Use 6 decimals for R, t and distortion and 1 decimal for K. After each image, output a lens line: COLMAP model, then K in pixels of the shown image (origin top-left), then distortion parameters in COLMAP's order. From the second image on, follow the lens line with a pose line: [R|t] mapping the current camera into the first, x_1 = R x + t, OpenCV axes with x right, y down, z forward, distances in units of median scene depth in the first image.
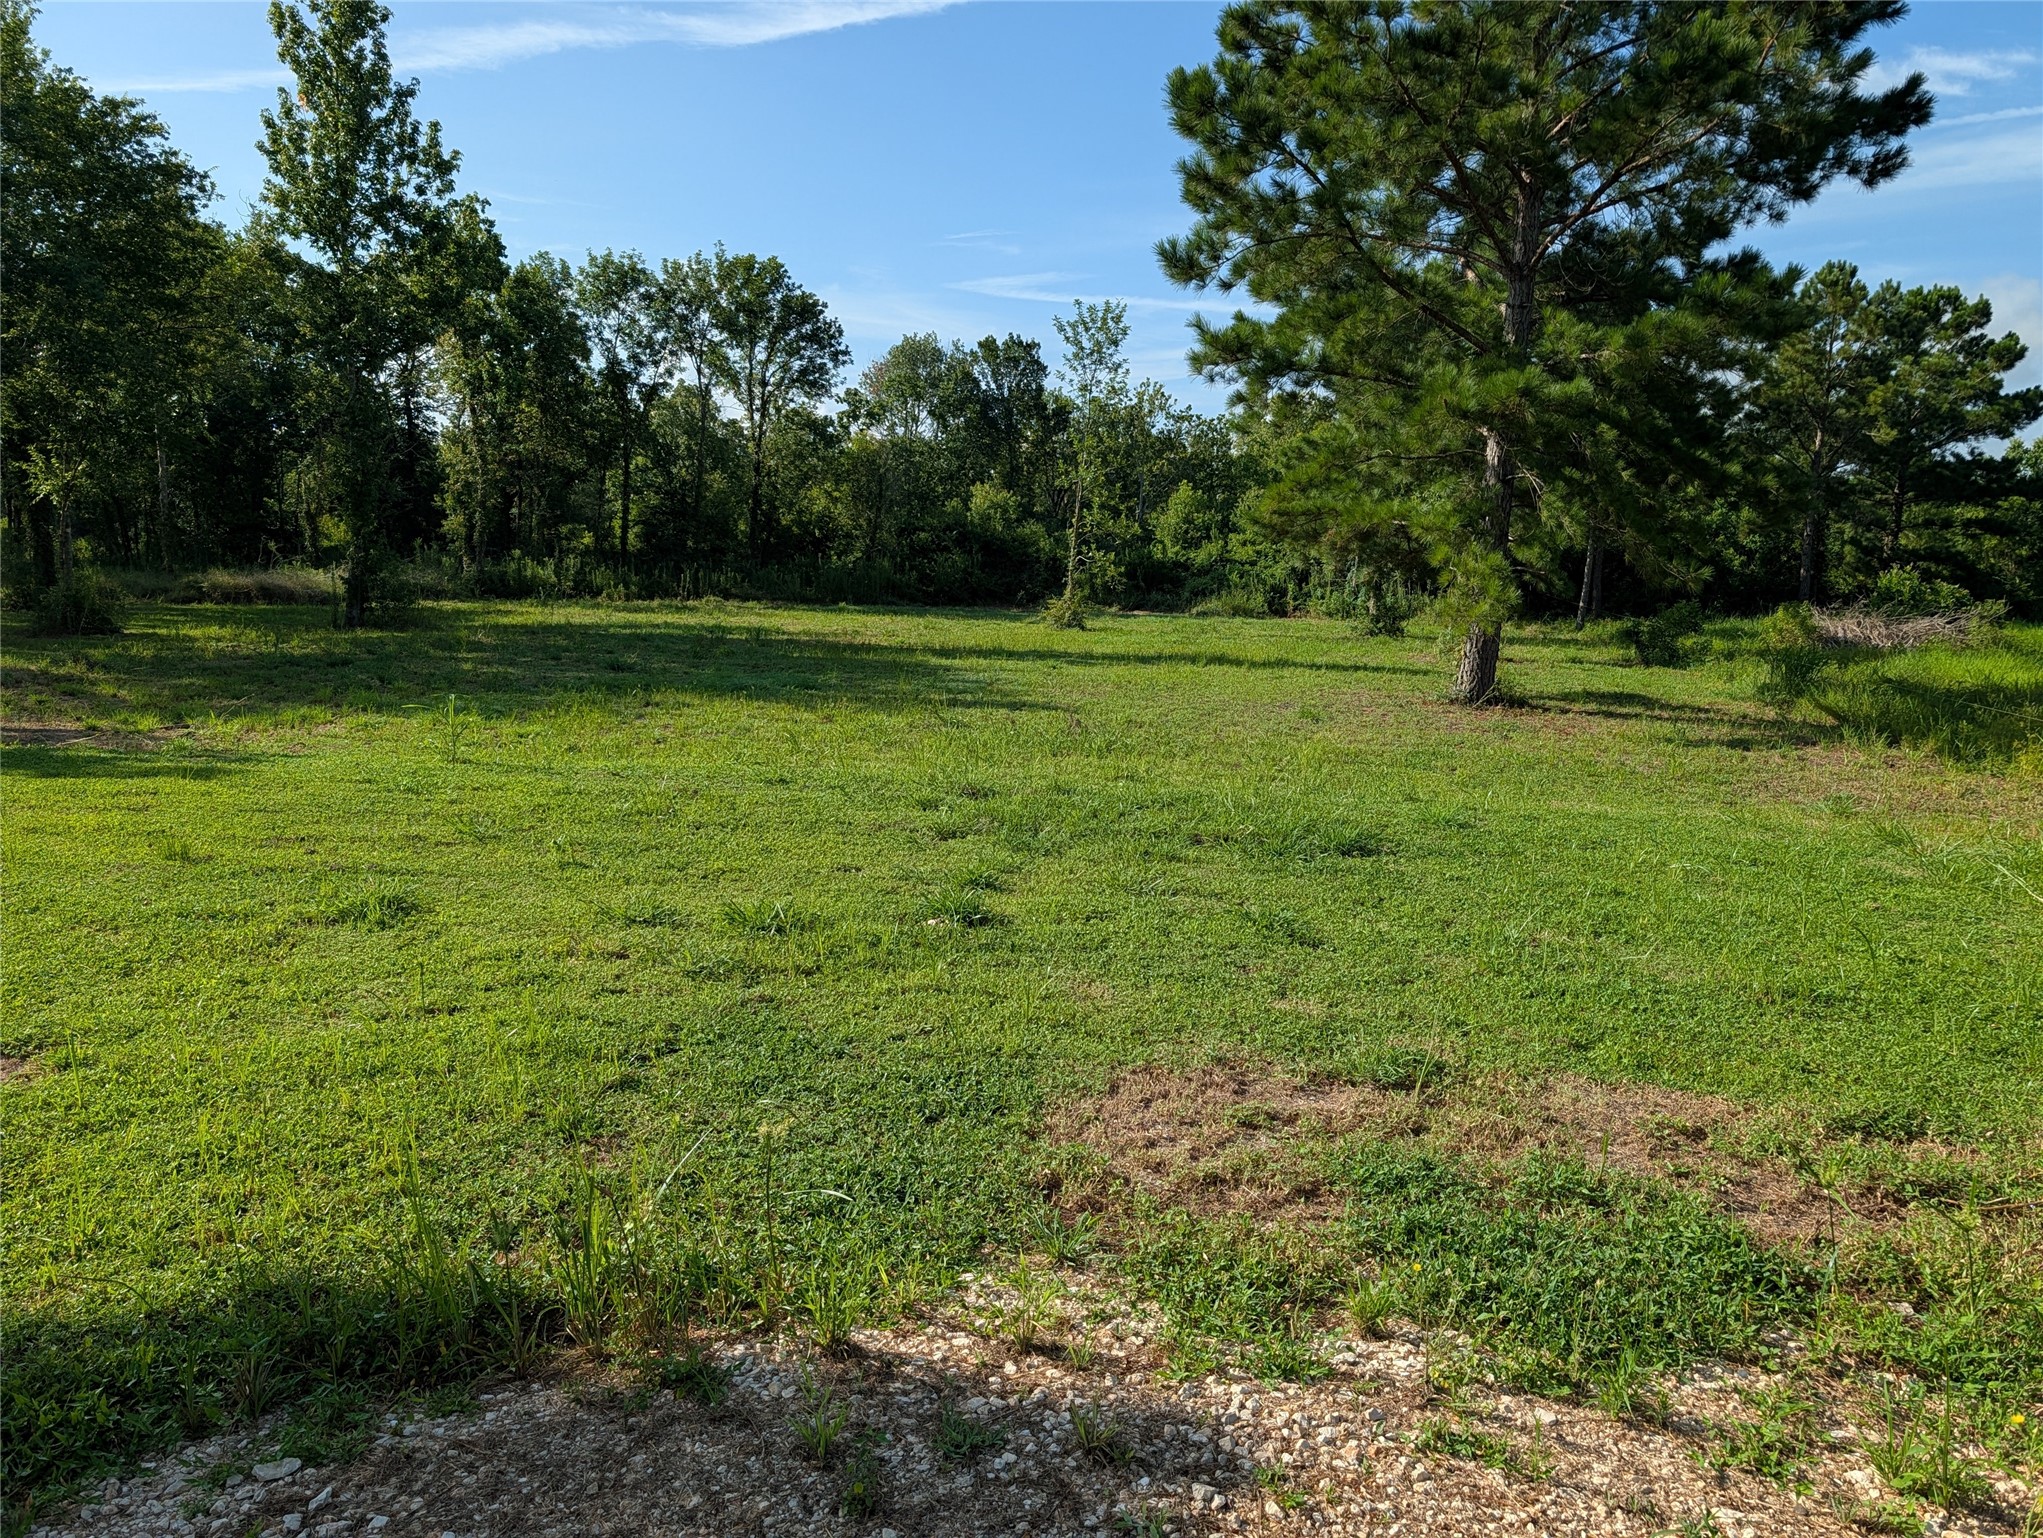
lens RADIAL K [[1435.1, 0, 1034.2], [0, 1435.1, 780.6], [0, 0, 1]] dist [0.024252, -0.014169]
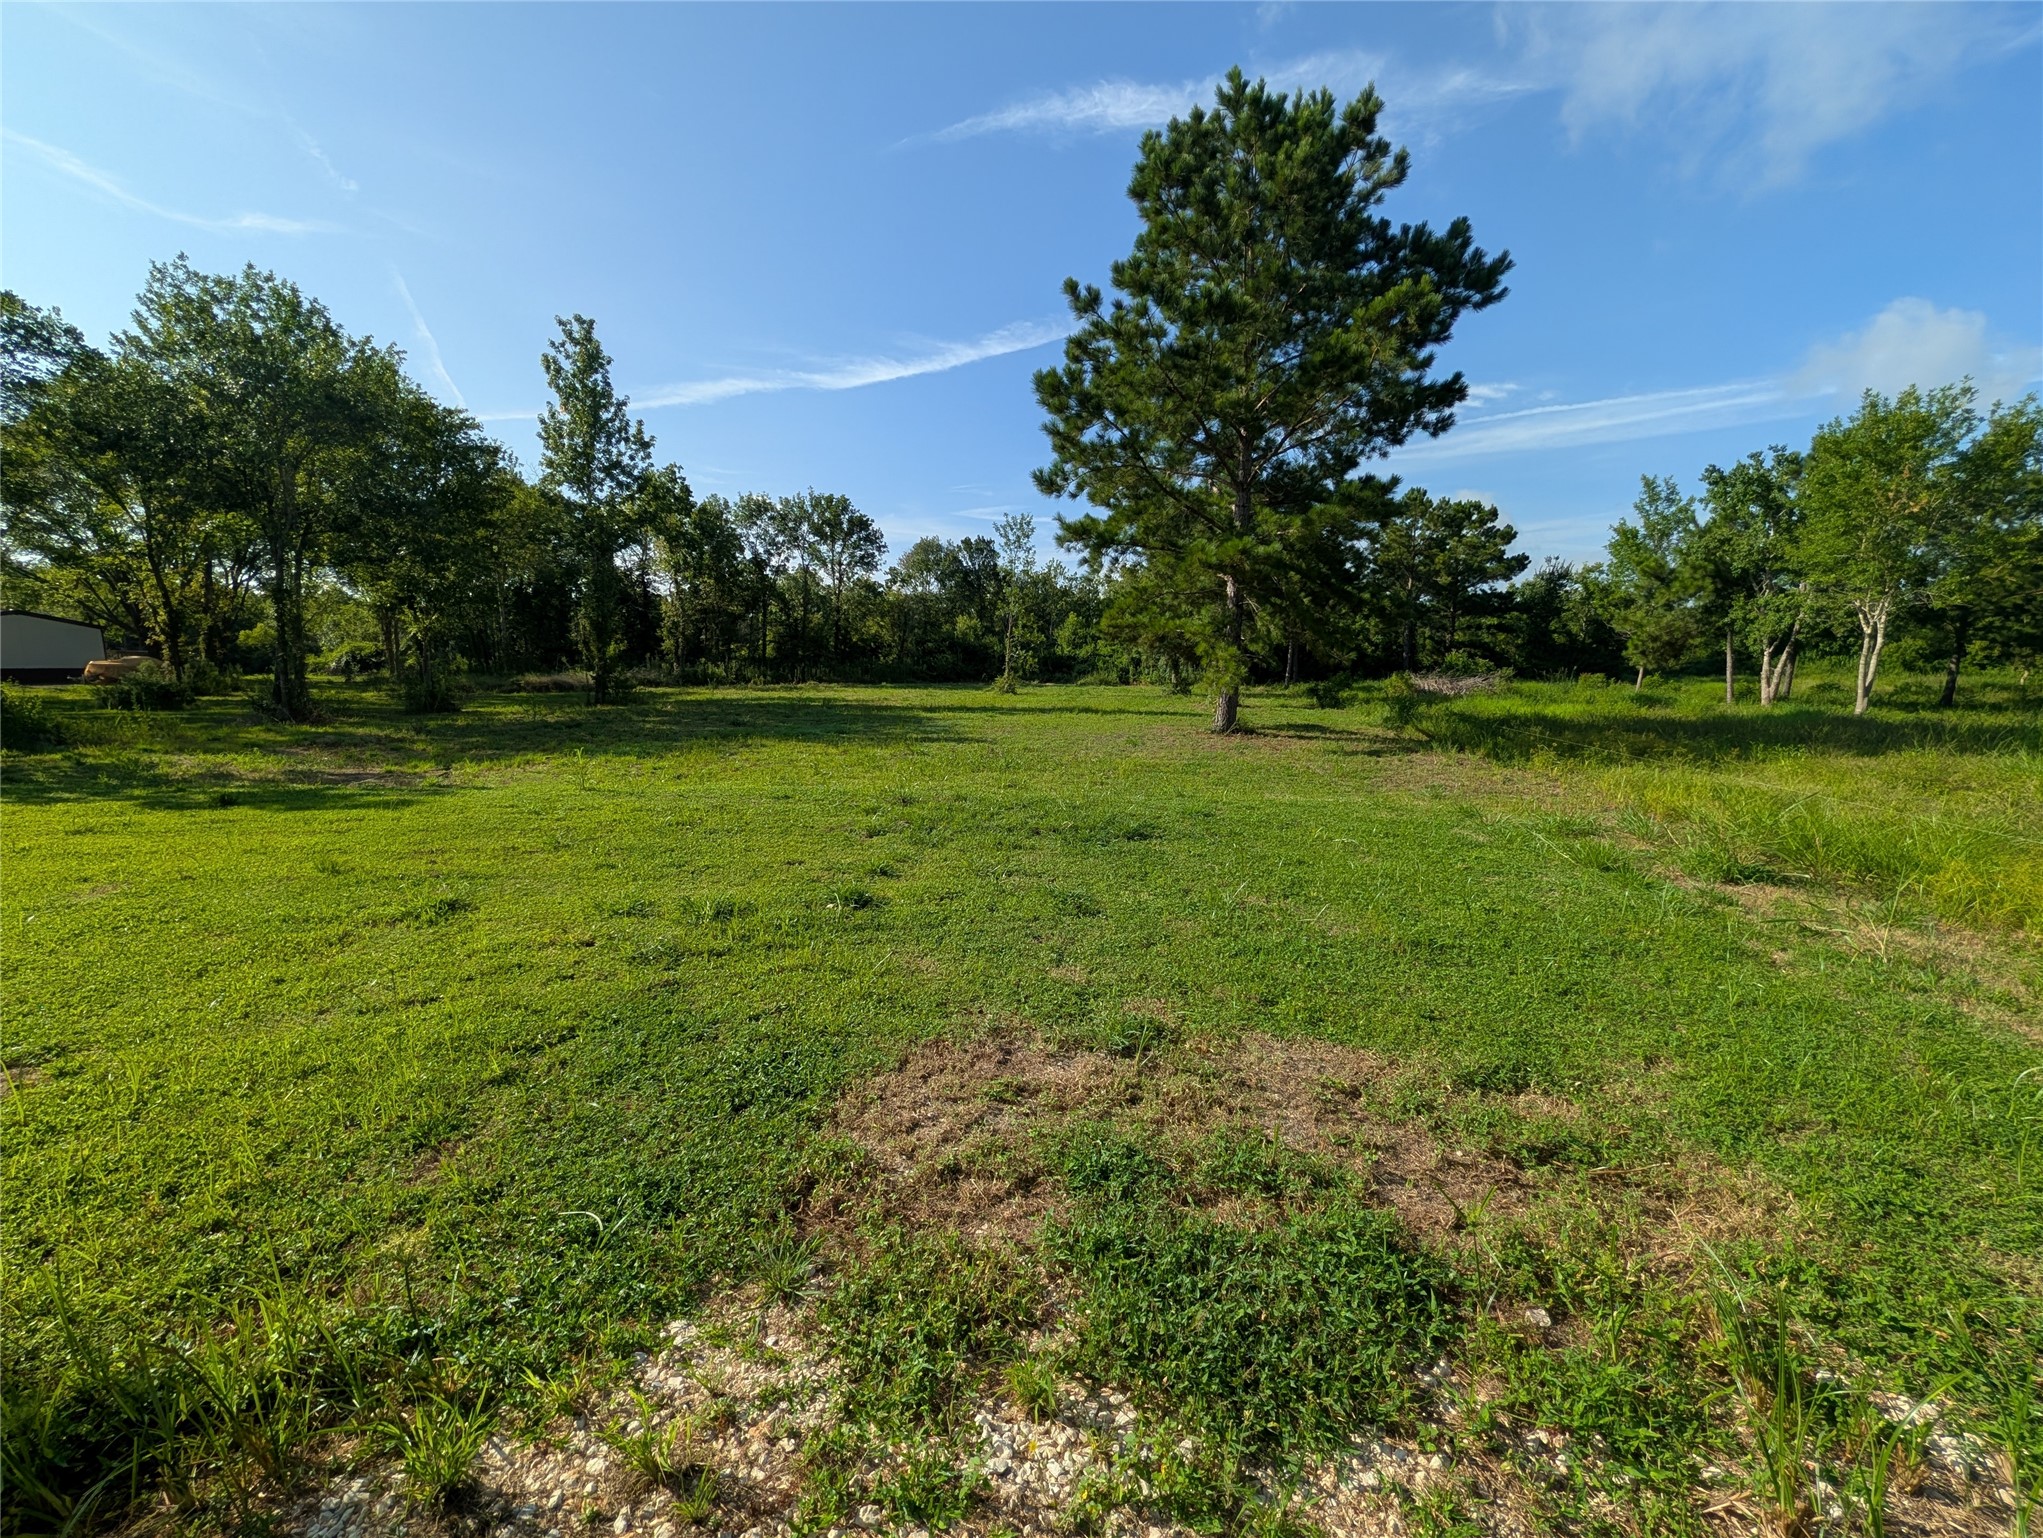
lens RADIAL K [[769.5, 0, 1026.6], [0, 769.5, 761.8], [0, 0, 1]] dist [0.000104, 0.000236]
pose [[0.999191, -0.027023, 0.029781, 0.026750], [0.027527, 0.999482, -0.016647, -0.006887], [-0.029315, 0.017453, 0.999418, 0.054703]]
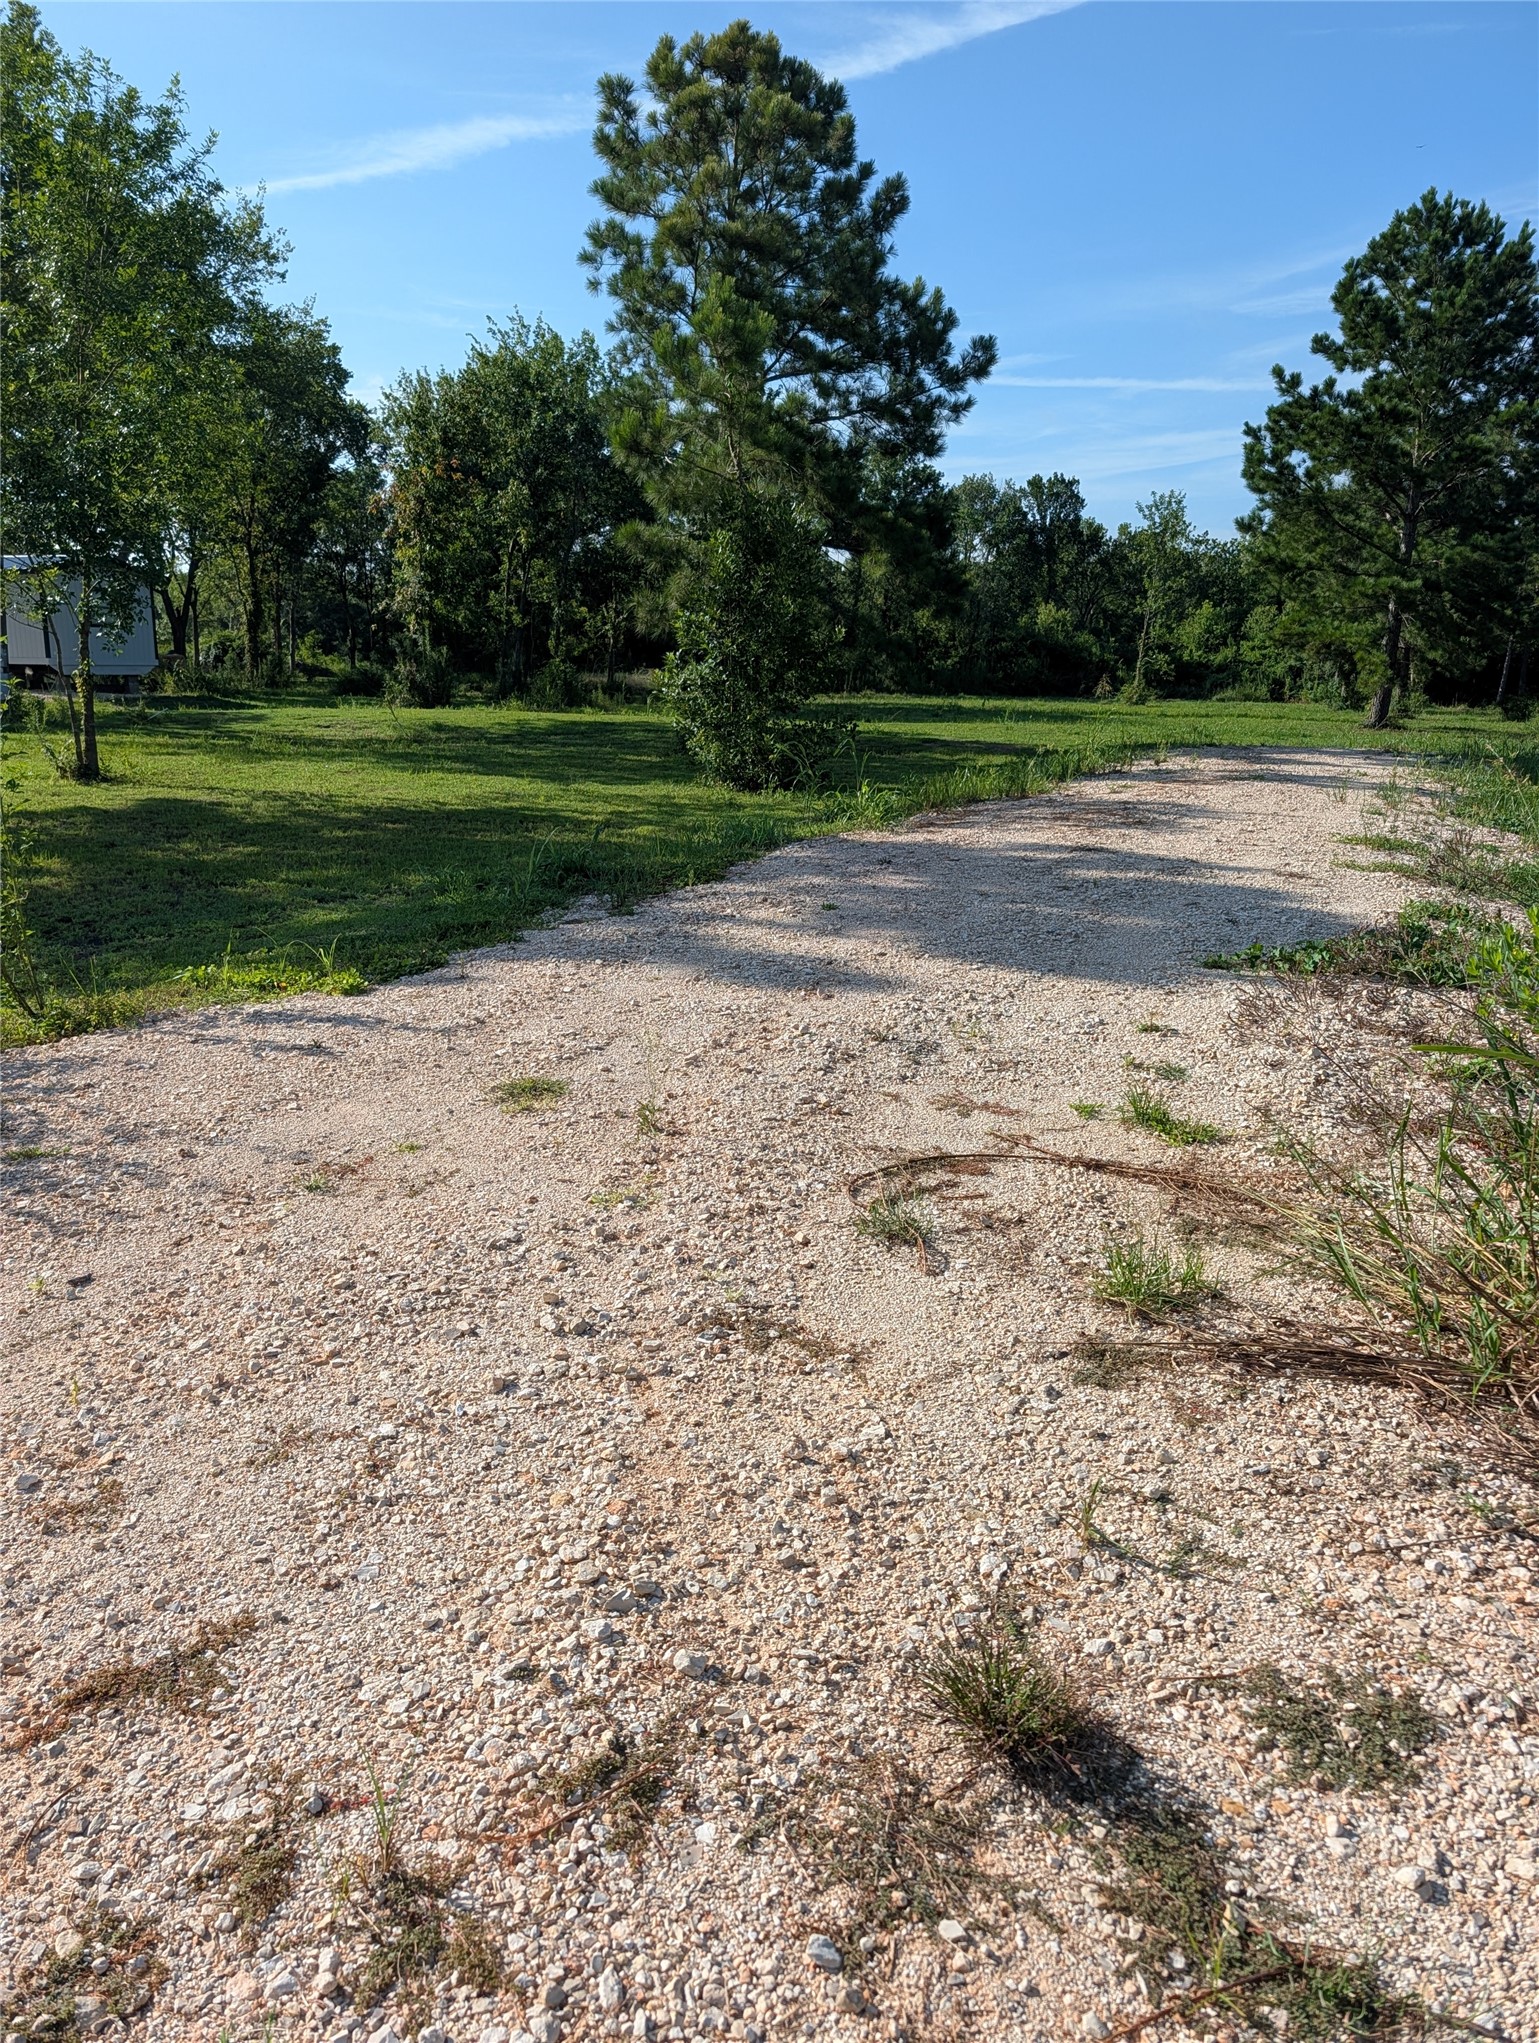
lens RADIAL K [[1435.1, 0, 768.6], [0, 1435.1, 1012.4], [0, 0, 1]] dist [0.024252, -0.014169]
pose [[0.986781, 0.031390, -0.158988, -0.161190], [-0.018079, 0.996261, 0.084486, 0.144938], [0.161046, -0.080495, 0.983659, -0.901133]]
